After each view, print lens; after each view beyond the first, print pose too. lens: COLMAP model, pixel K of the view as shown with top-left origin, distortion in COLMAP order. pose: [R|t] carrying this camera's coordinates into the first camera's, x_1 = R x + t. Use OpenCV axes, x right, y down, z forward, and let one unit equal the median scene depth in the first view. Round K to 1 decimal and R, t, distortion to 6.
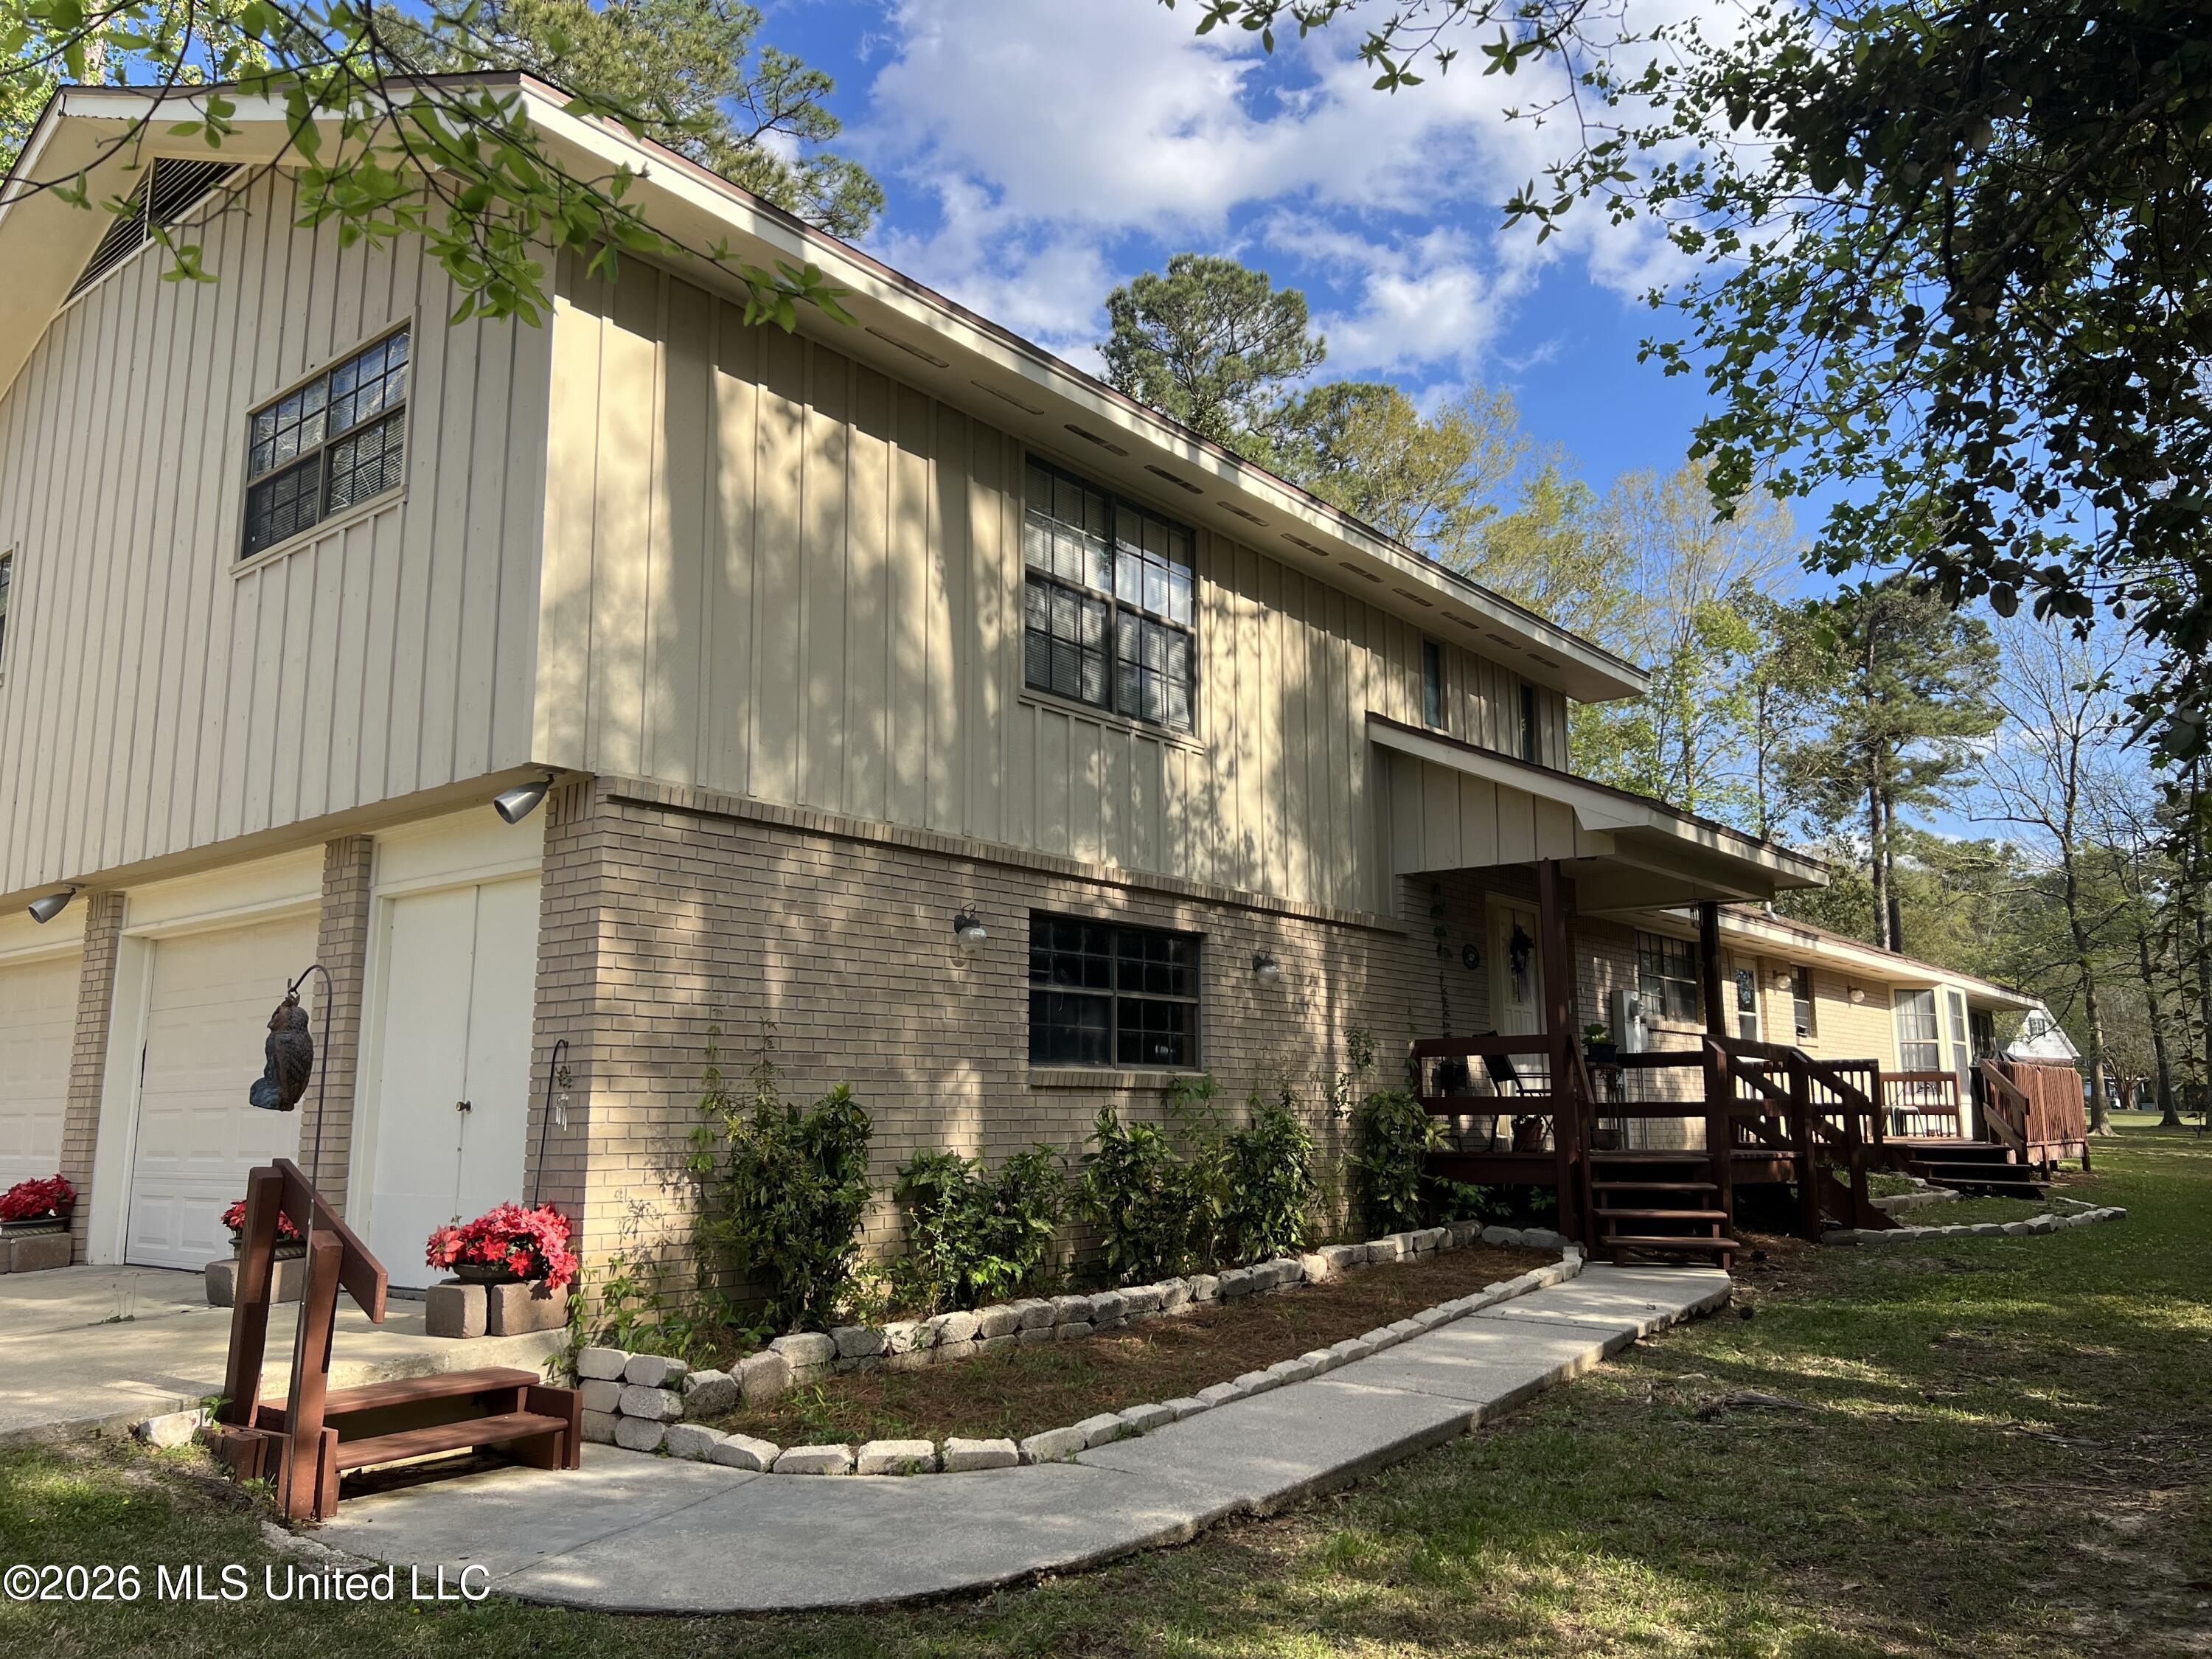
lens RADIAL K [[1665.1, 0, 1101.3], [0, 1665.1, 814.3], [0, 0, 1]] dist [0.064779, -0.073750]
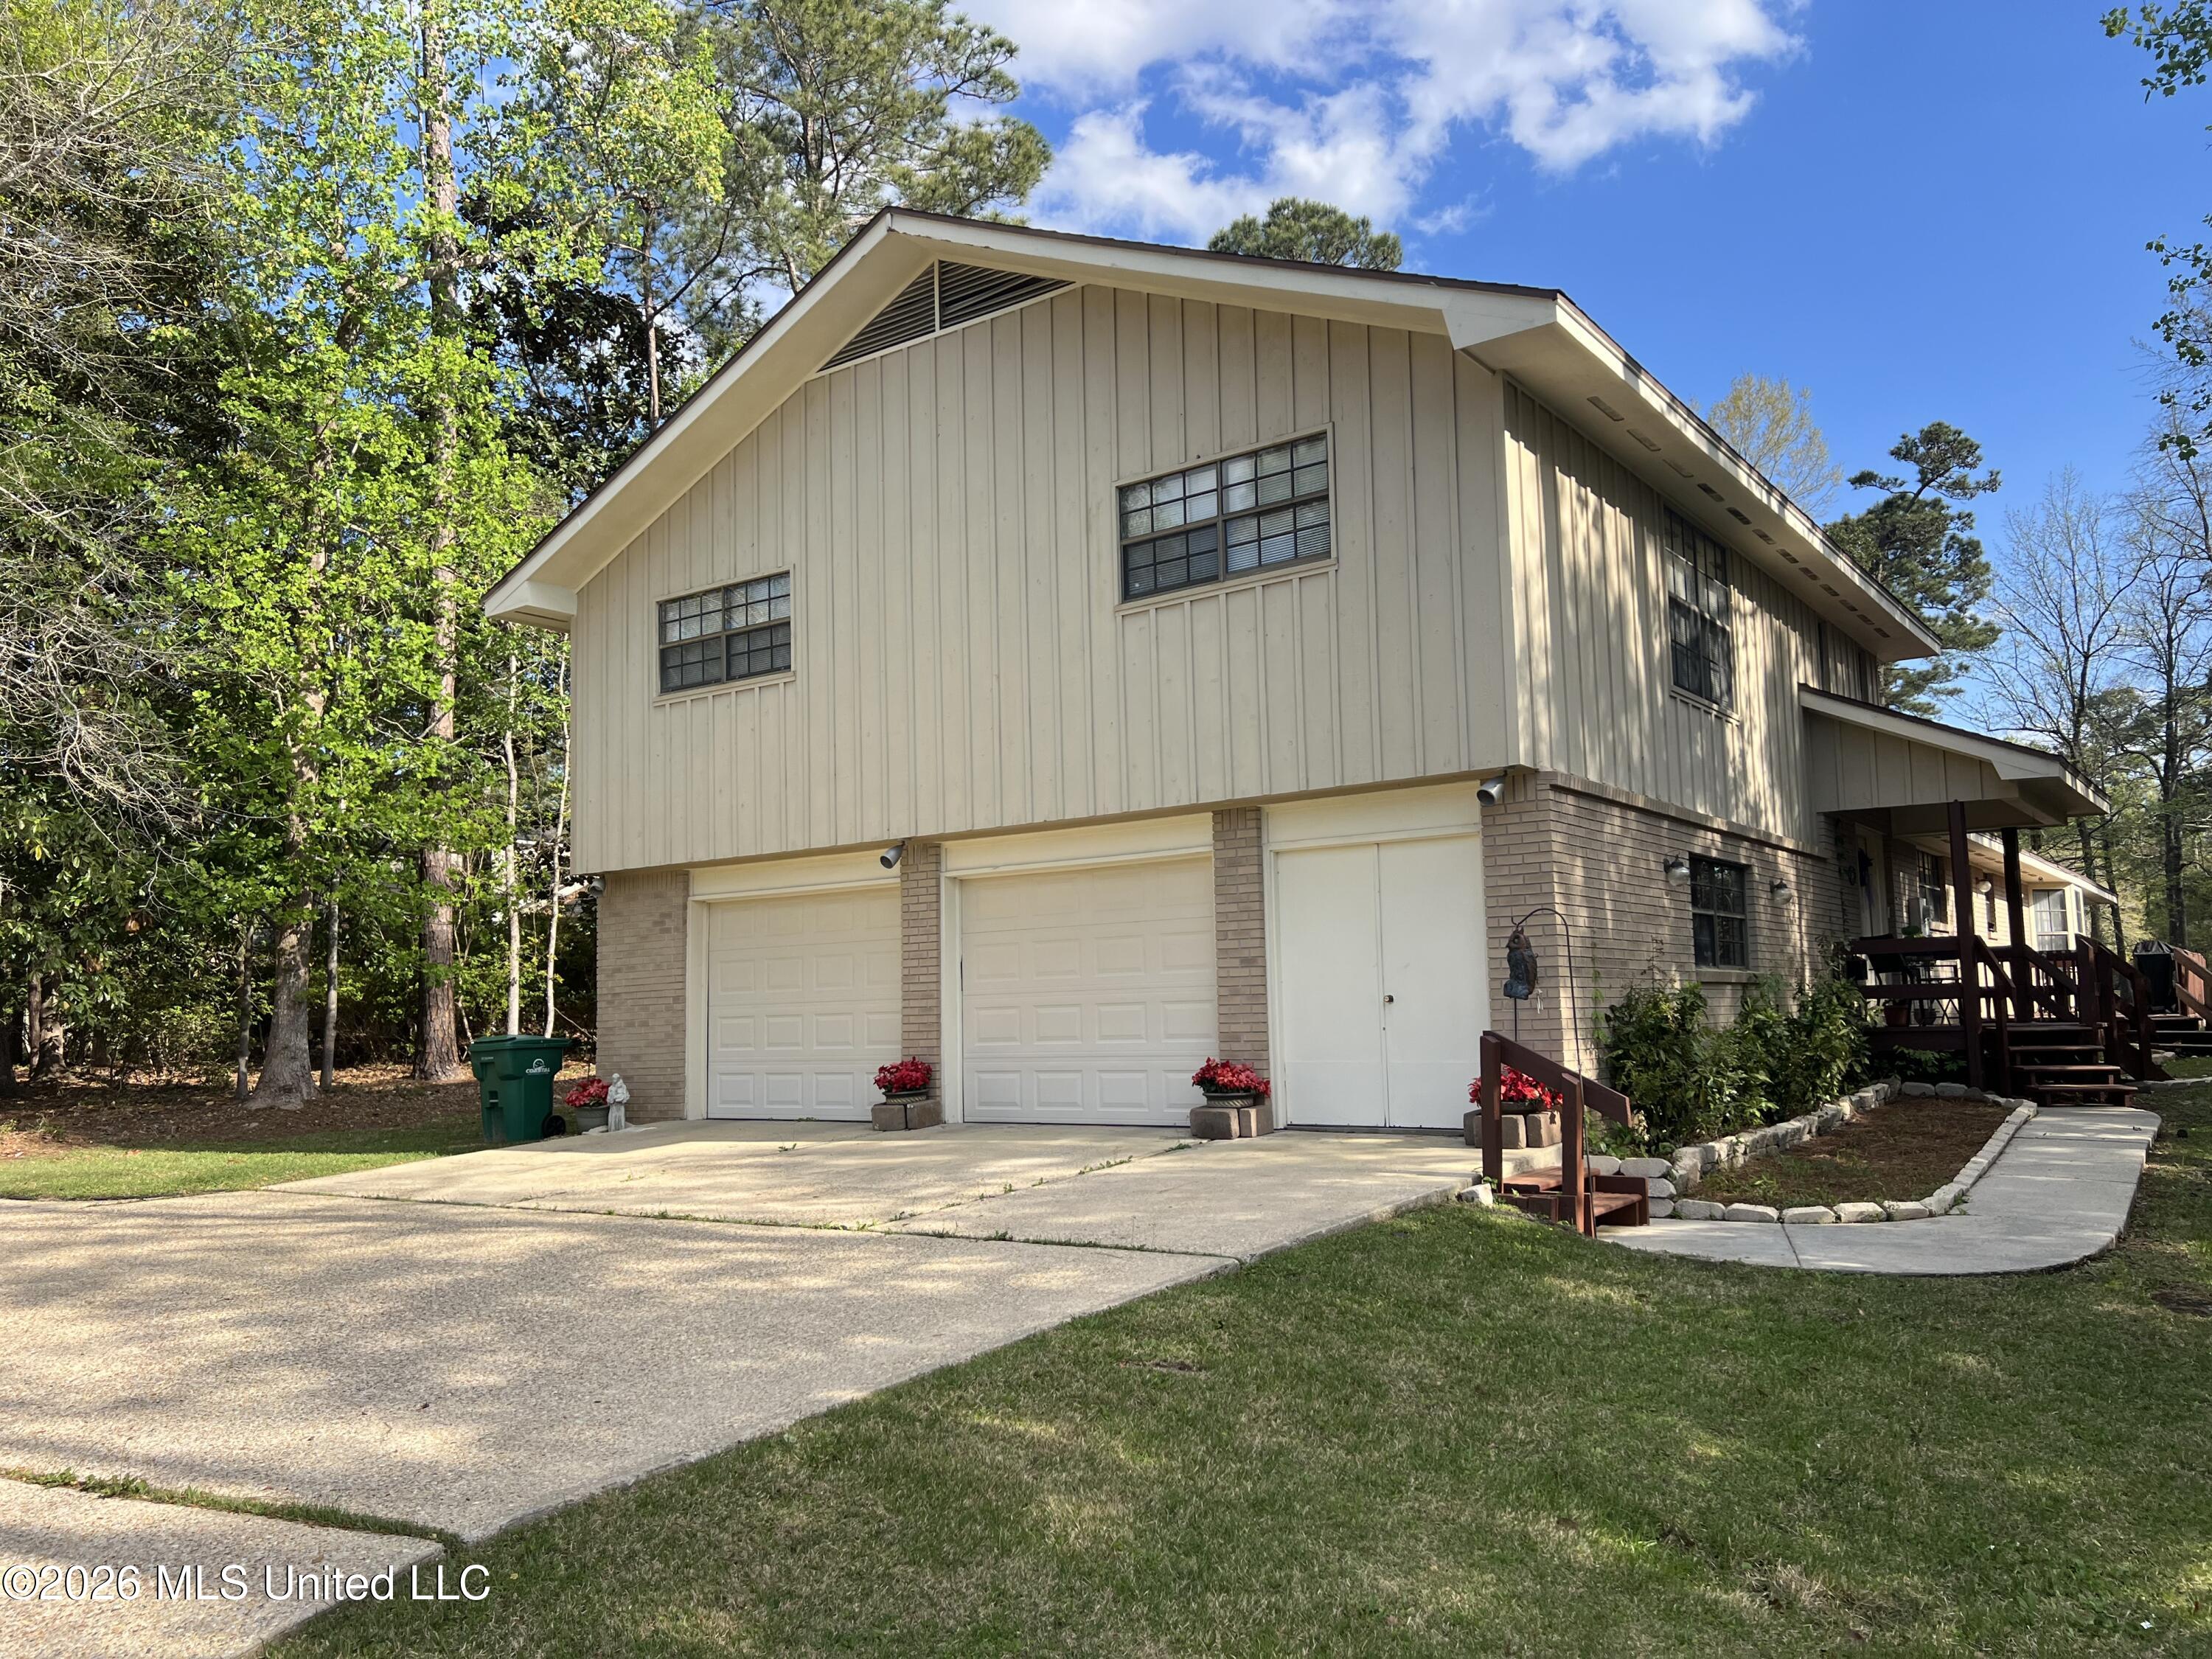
lens RADIAL K [[1666.1, 0, 1098.9], [0, 1666.1, 843.6], [0, 0, 1]] dist [0.060261, -0.069334]
pose [[0.998444, -0.012290, 0.054386, -0.501873], [0.008070, 0.996988, 0.077132, -0.049720], [-0.055170, -0.076573, 0.995536, -0.277403]]
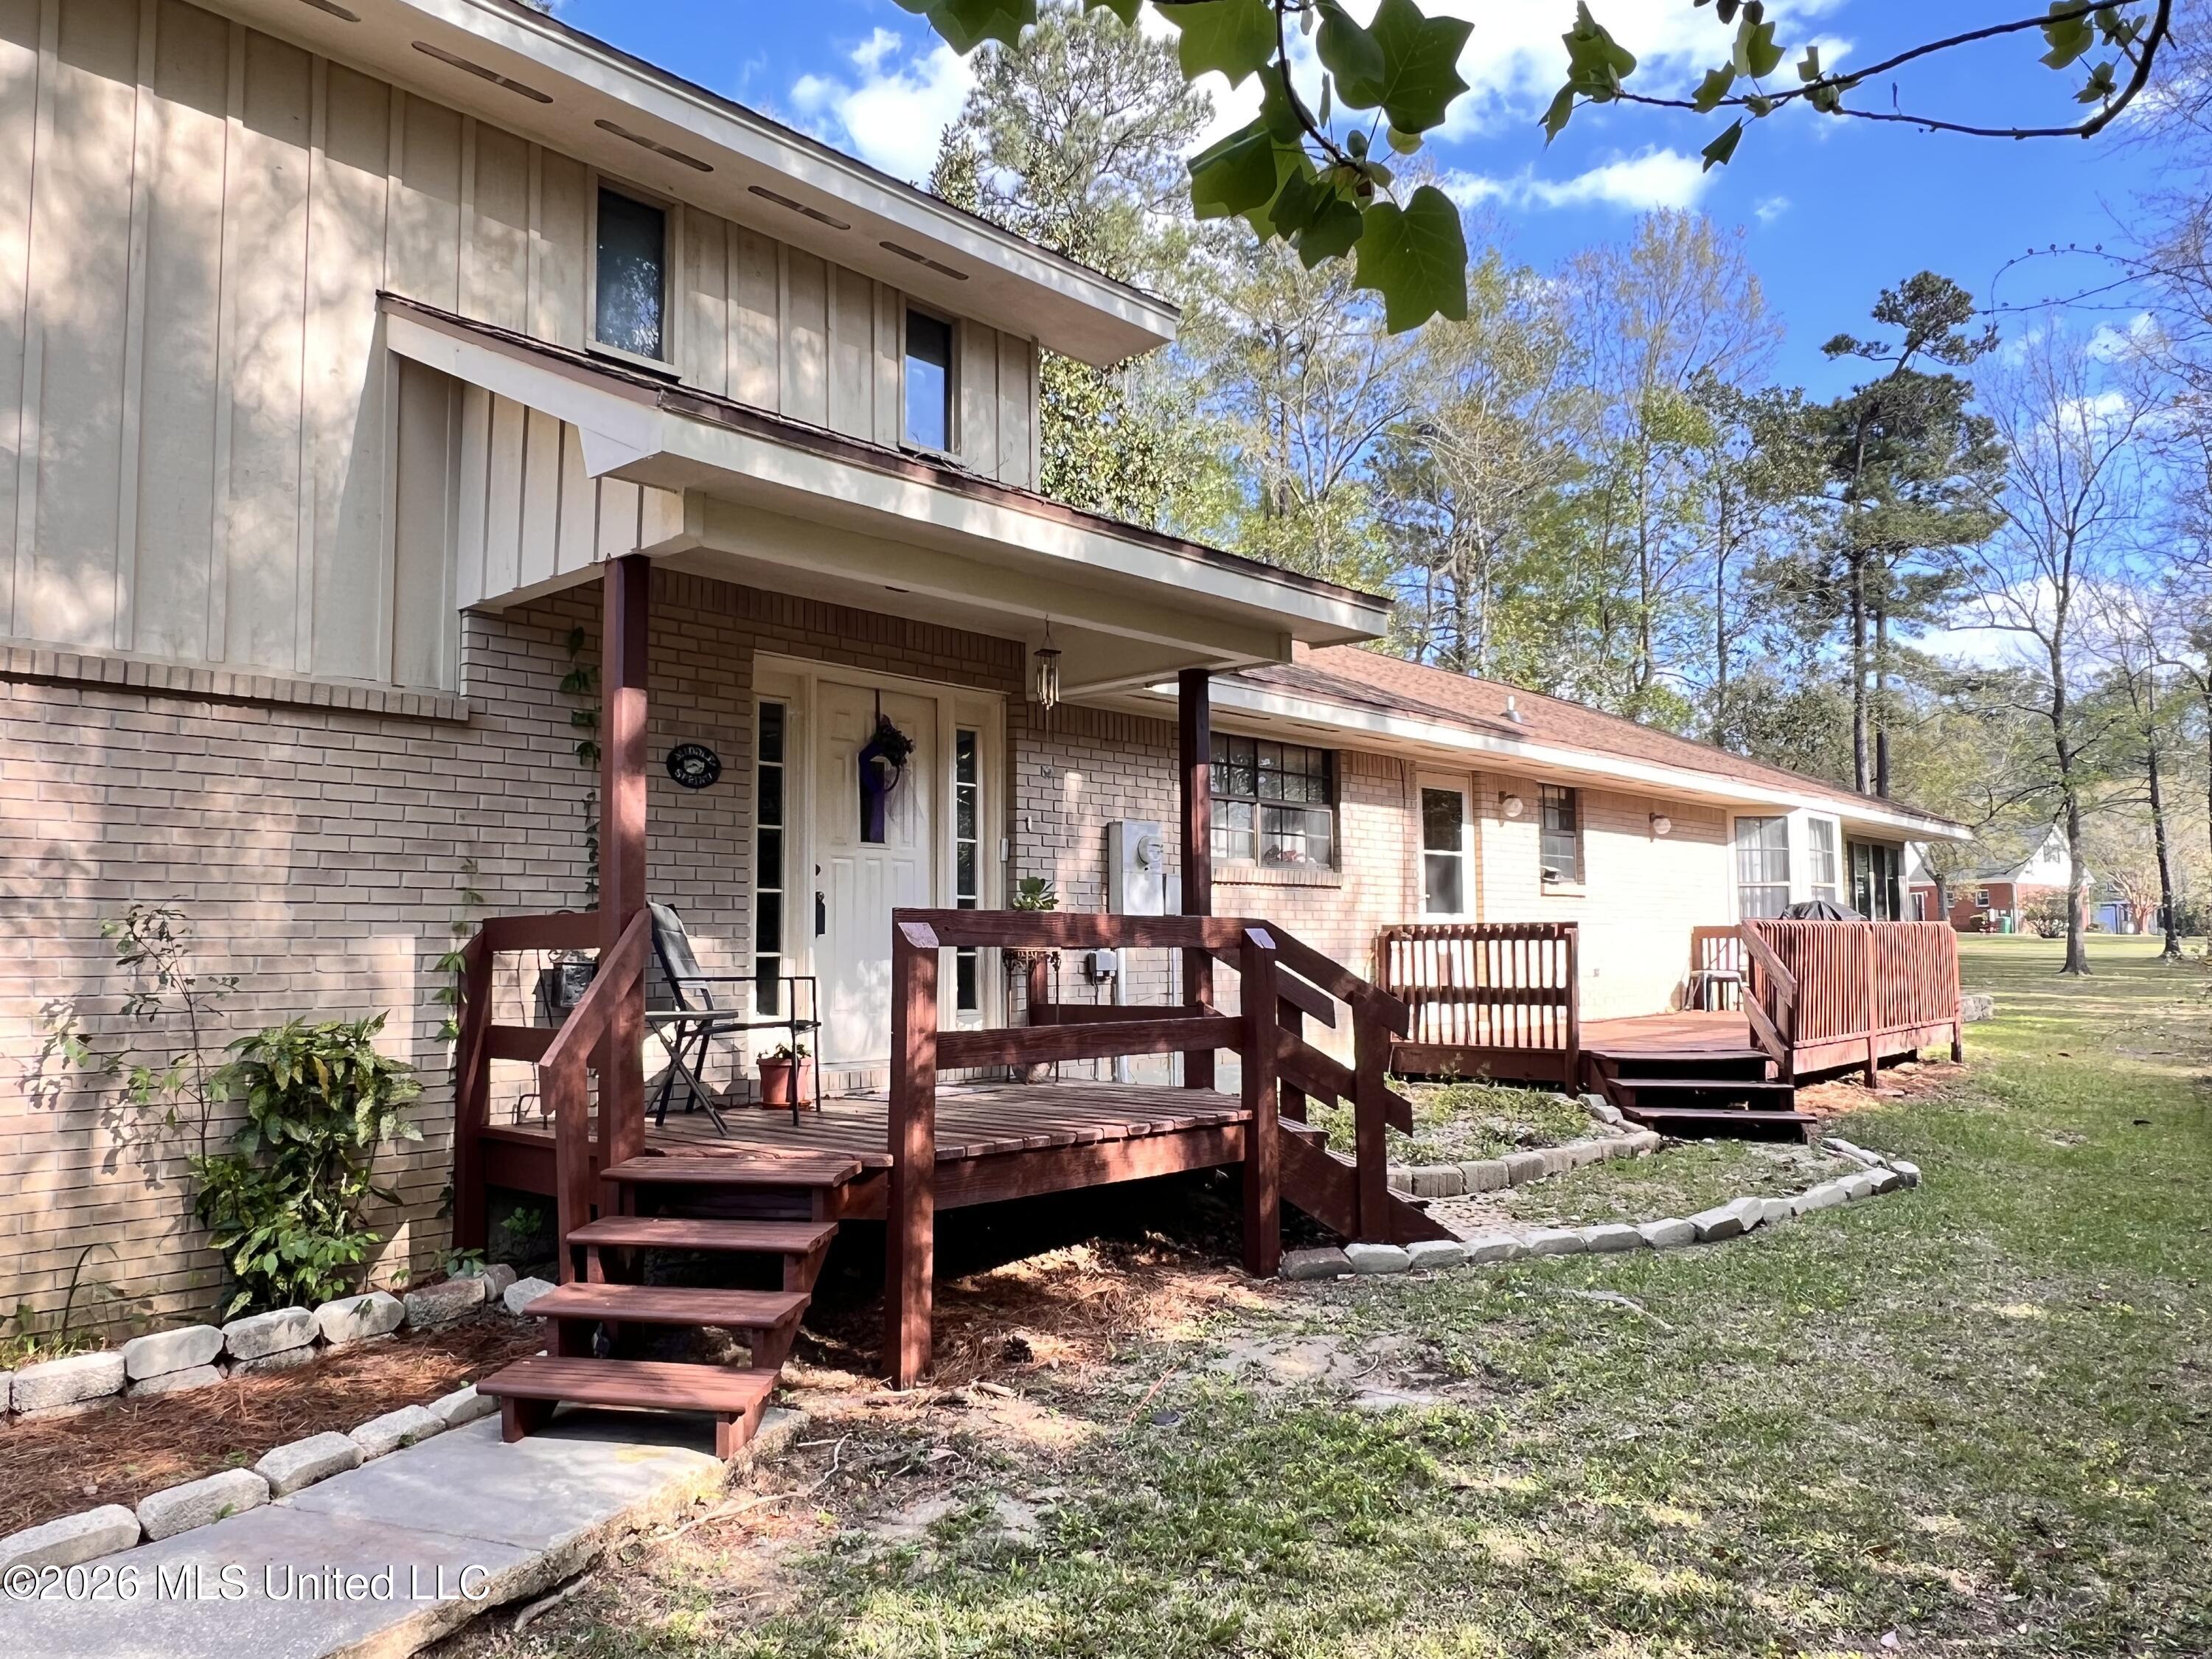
lens RADIAL K [[1521.3, 0, 1106.0], [0, 1521.3, 829.5], [0, 0, 1]] dist [0.007767, 0.003607]
pose [[0.997856, -0.011396, -0.064448, 0.473158], [0.018096, 0.994376, 0.104350, 0.066279], [0.062897, -0.105292, 0.992450, 0.603741]]
